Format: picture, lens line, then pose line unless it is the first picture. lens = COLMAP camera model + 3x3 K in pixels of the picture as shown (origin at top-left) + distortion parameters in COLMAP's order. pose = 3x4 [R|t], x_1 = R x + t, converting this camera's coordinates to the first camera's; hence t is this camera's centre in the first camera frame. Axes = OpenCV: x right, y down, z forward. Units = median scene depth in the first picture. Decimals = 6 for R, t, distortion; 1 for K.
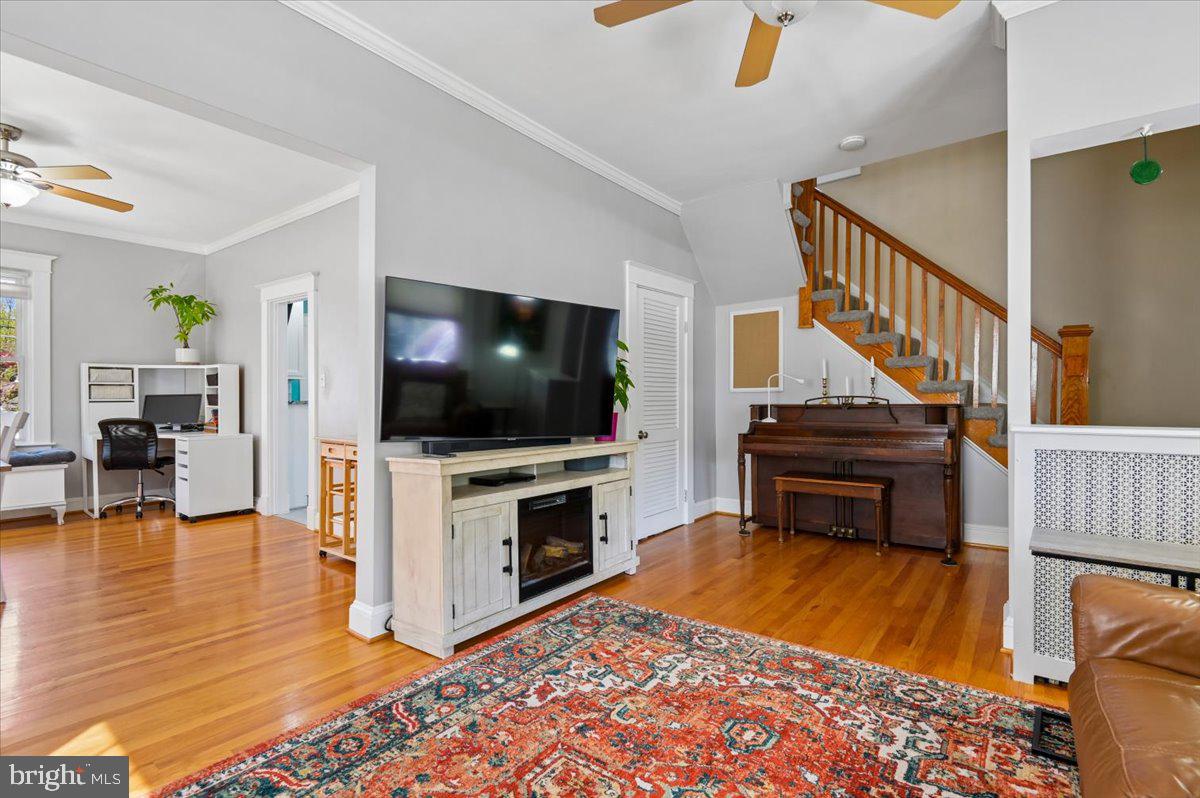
lens RADIAL K [[553.8, 0, 605.3], [0, 553.8, 392.8], [0, 0, 1]] dist [0.021419, -0.017424]
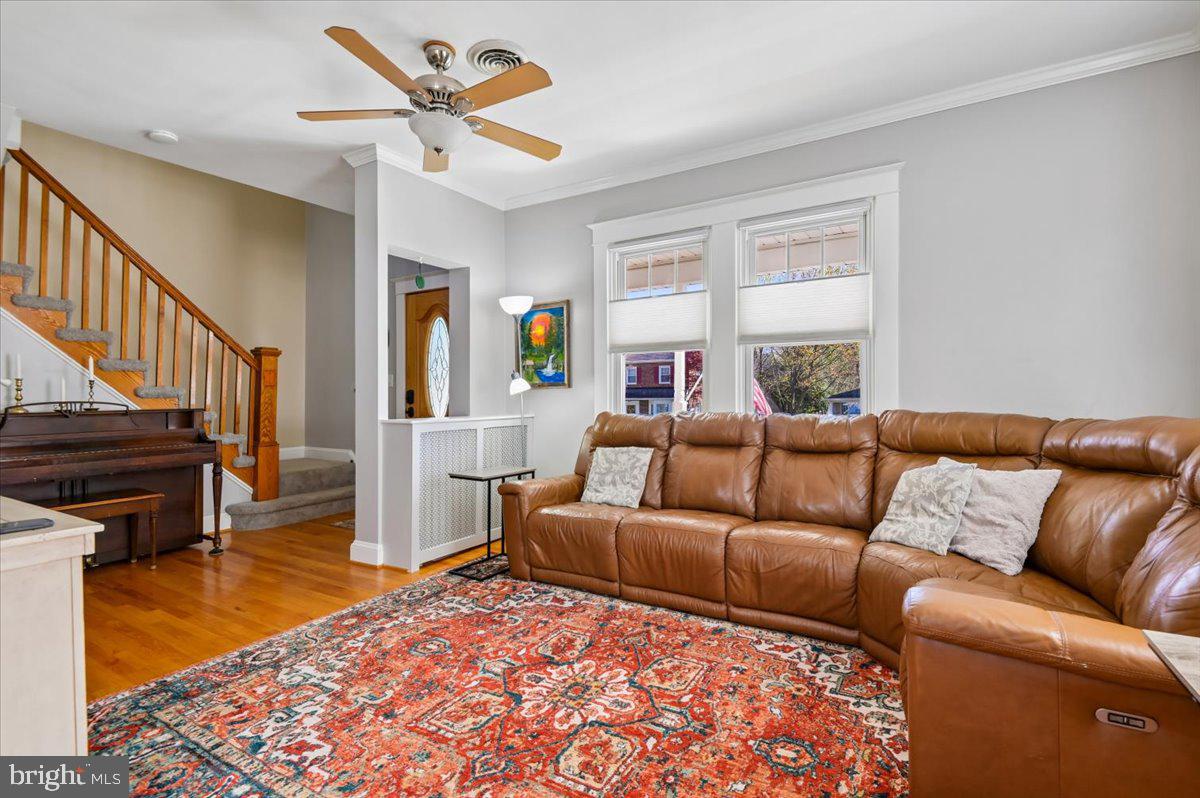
lens RADIAL K [[553.8, 0, 602.9], [0, 553.8, 381.5], [0, 0, 1]] dist [0.021419, -0.017424]
pose [[-0.098893, 0.028454, 0.994691, -0.900873], [-0.006069, 0.999555, -0.029197, -0.011325], [-0.995080, -0.008924, -0.098676, 0.537868]]
